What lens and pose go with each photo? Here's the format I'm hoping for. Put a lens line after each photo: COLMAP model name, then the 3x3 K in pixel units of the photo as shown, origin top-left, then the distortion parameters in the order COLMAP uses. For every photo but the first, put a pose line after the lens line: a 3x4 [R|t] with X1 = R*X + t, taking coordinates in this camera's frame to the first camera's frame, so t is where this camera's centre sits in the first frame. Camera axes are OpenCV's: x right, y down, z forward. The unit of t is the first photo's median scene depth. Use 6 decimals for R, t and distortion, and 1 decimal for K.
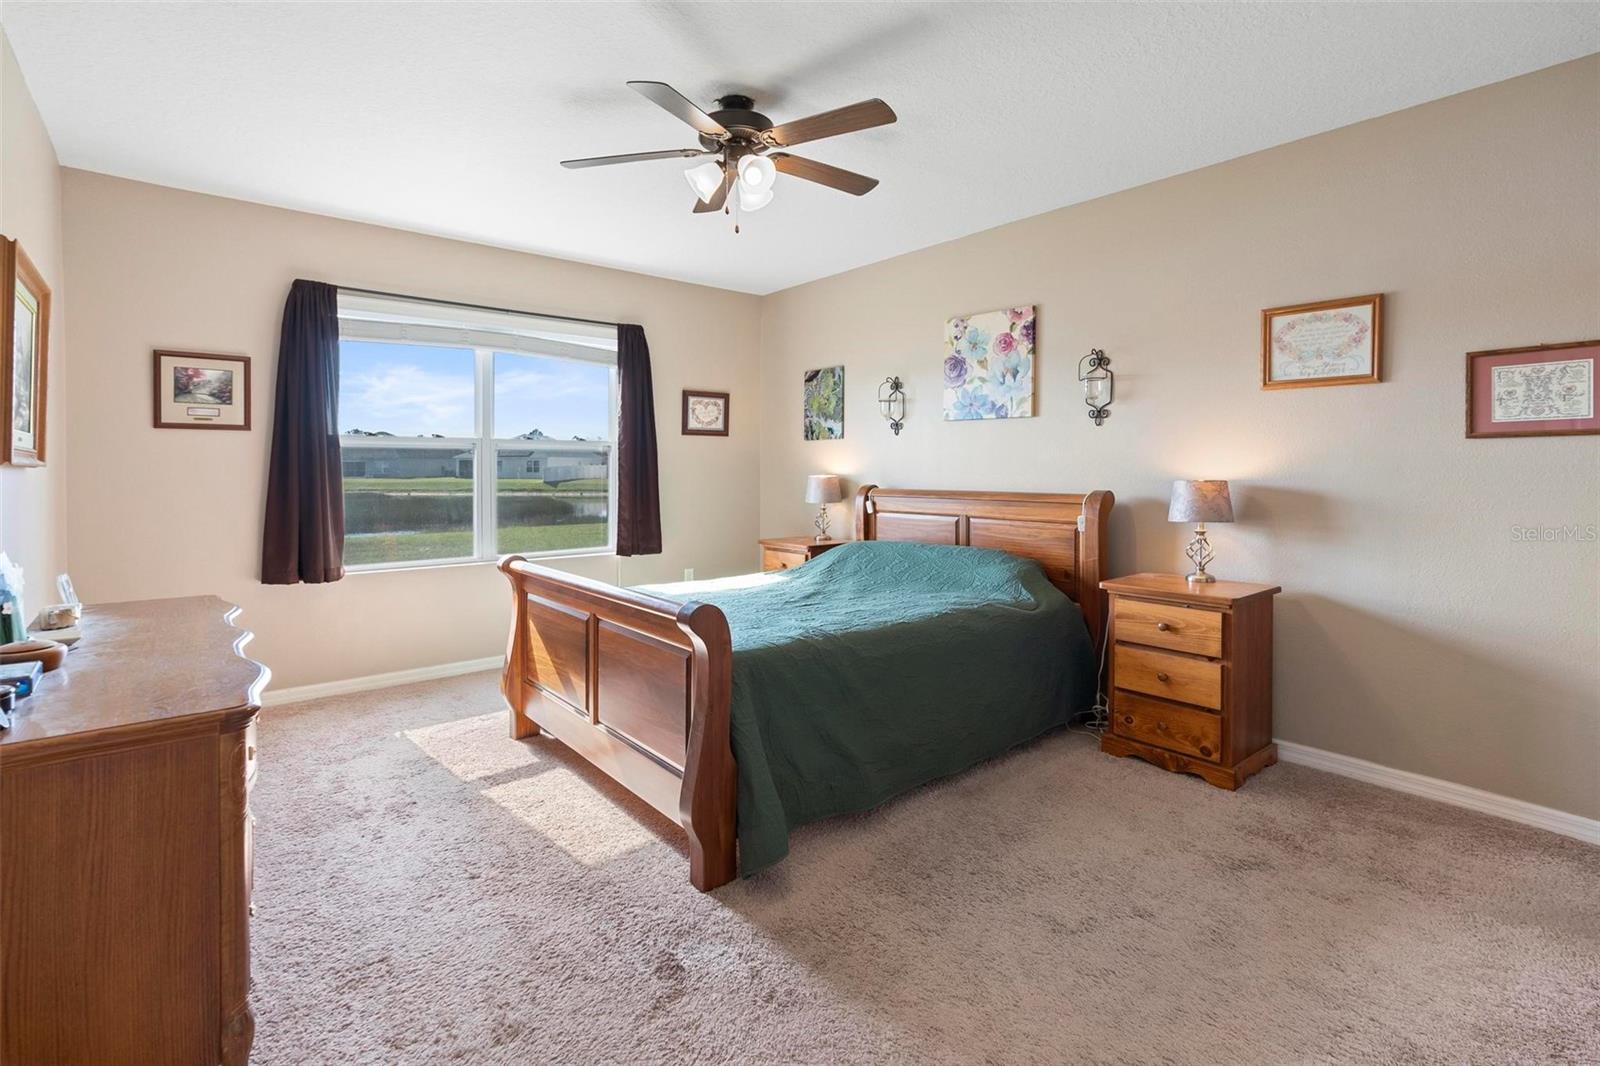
lens RADIAL K [[726.1, 0, 804.2], [0, 726.1, 473.0], [0, 0, 1]] dist [-0.031587, 0.007530]
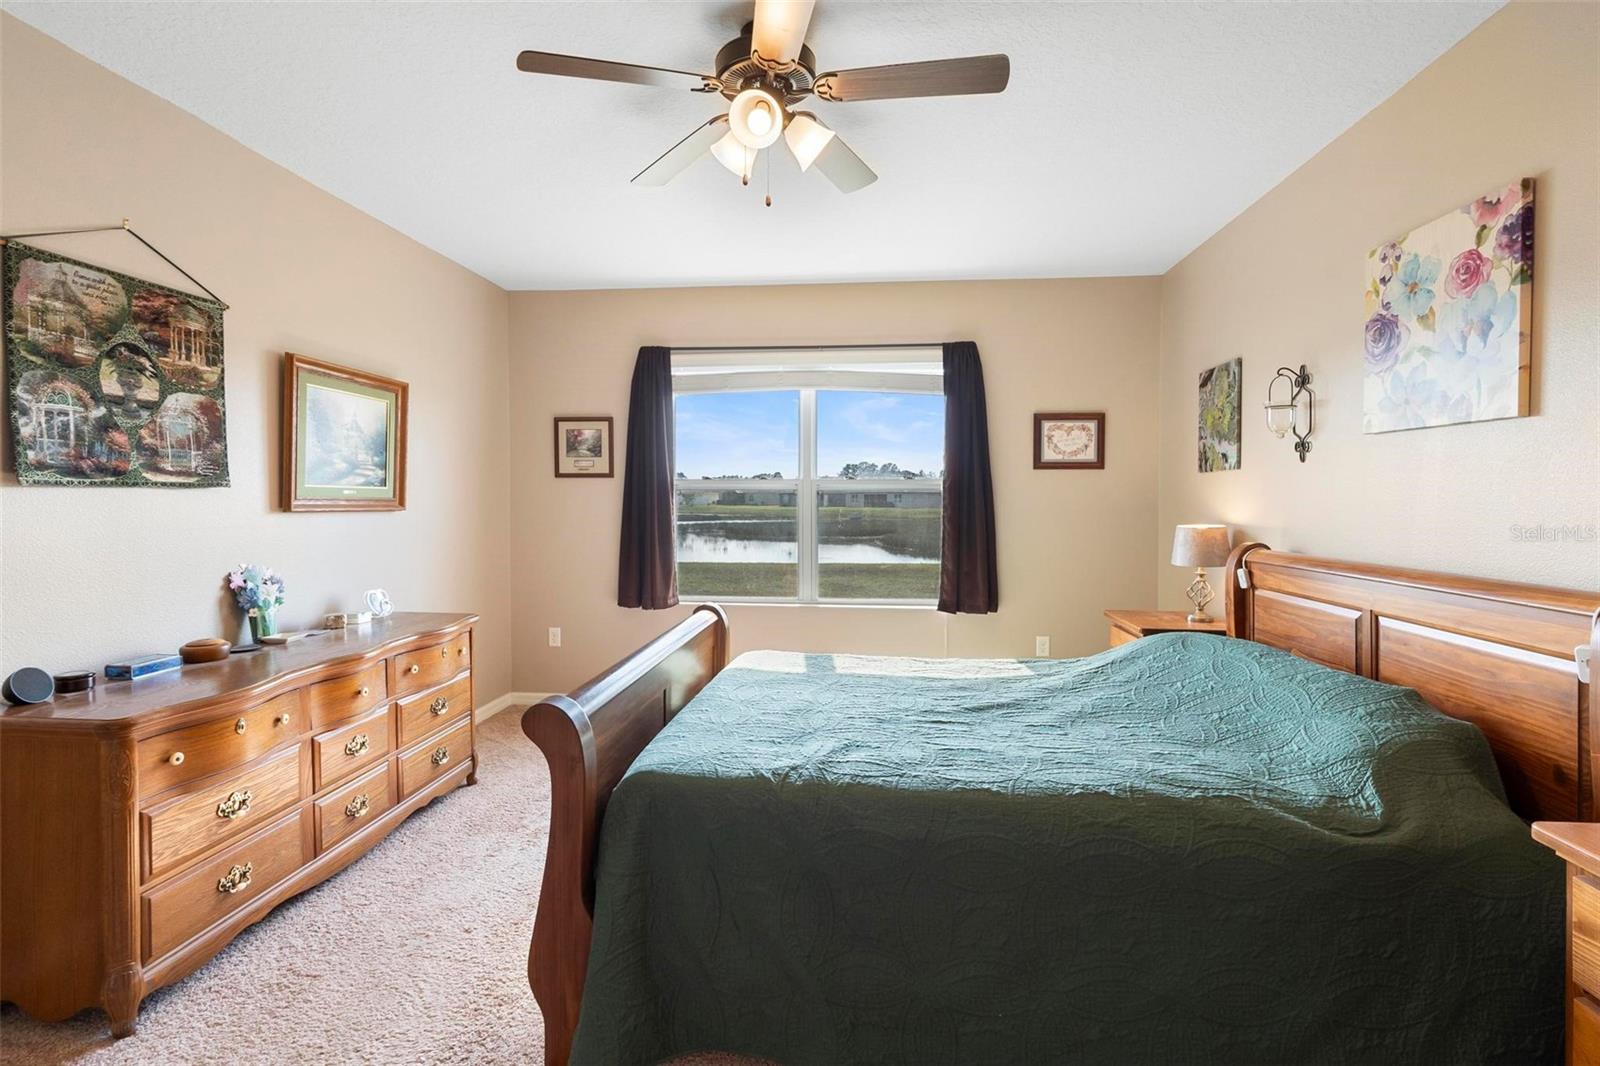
lens RADIAL K [[734.8, 0, 818.1], [0, 734.8, 505.5], [0, 0, 1]] dist [-0.012327, 0.001140]
pose [[0.705159, 0.008297, -0.709000, 0.305744], [-0.007529, 0.999963, 0.004213, -0.017483], [0.709009, 0.002368, 0.705196, 0.320935]]
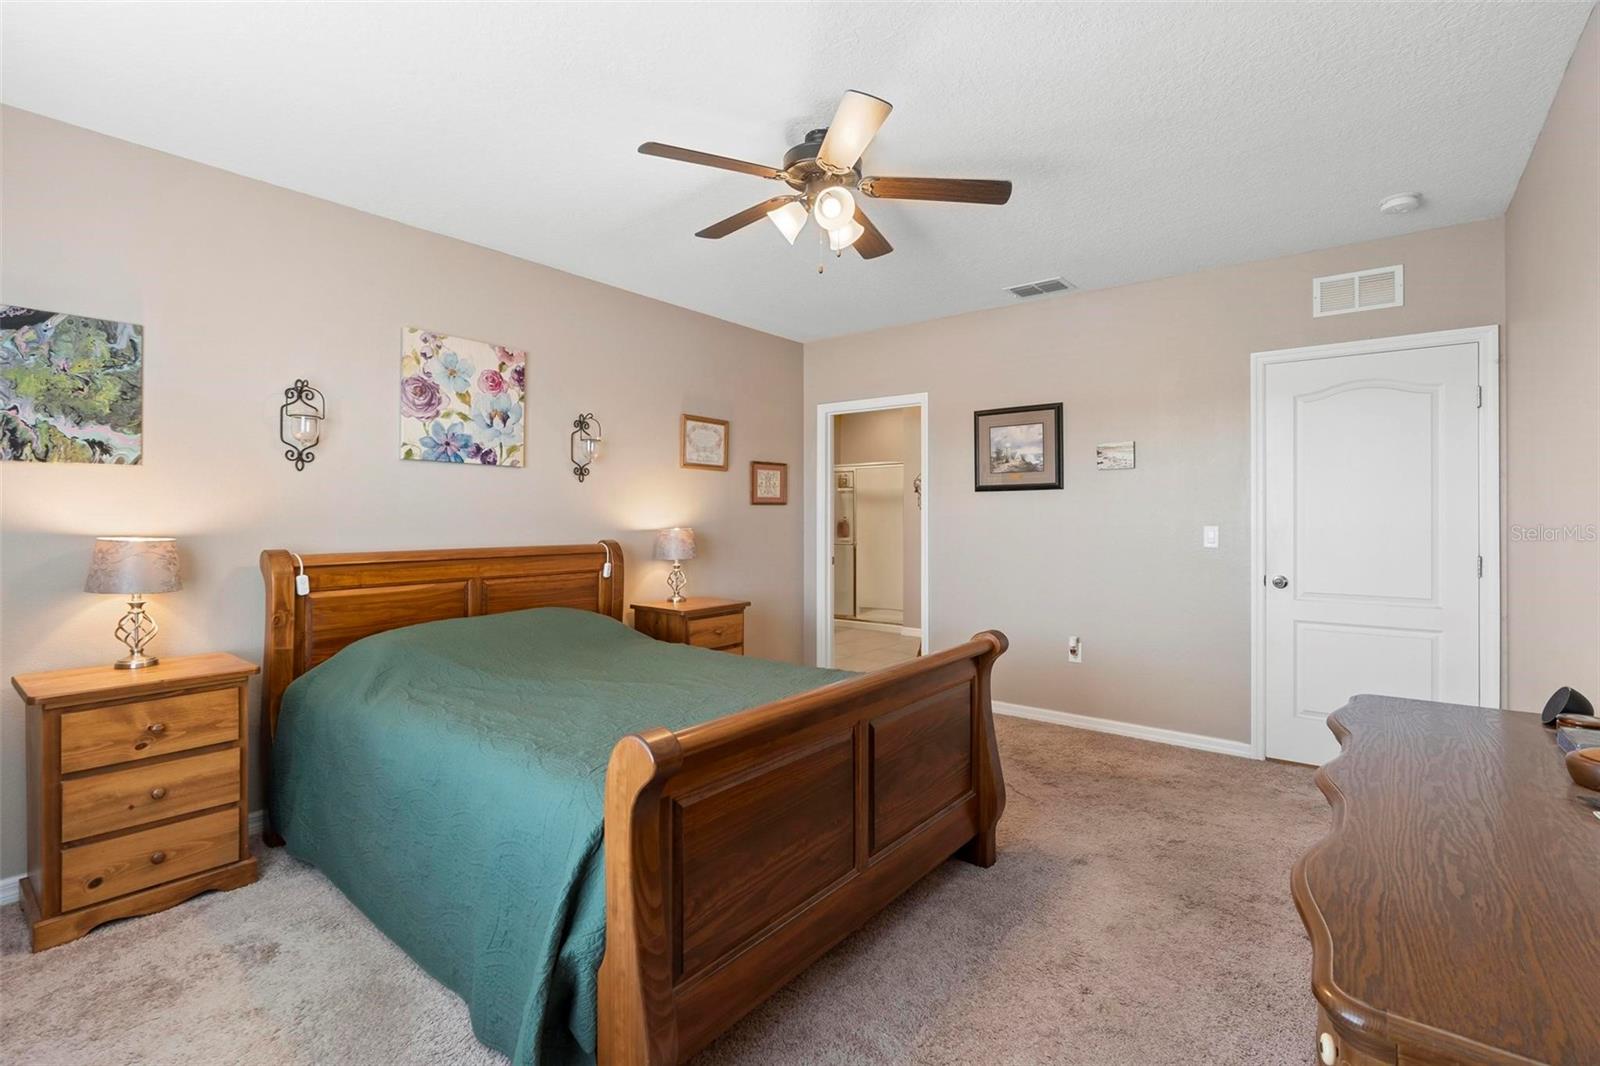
lens RADIAL K [[728.0, 0, 795.4], [0, 728.0, 526.9], [0, 0, 1]] dist [-0.016128, 0.006750]
pose [[-0.179924, -0.007723, 0.983650, -0.649687], [0.012122, 0.999876, 0.010068, -0.003750], [-0.983606, 0.013735, -0.179808, 0.763048]]
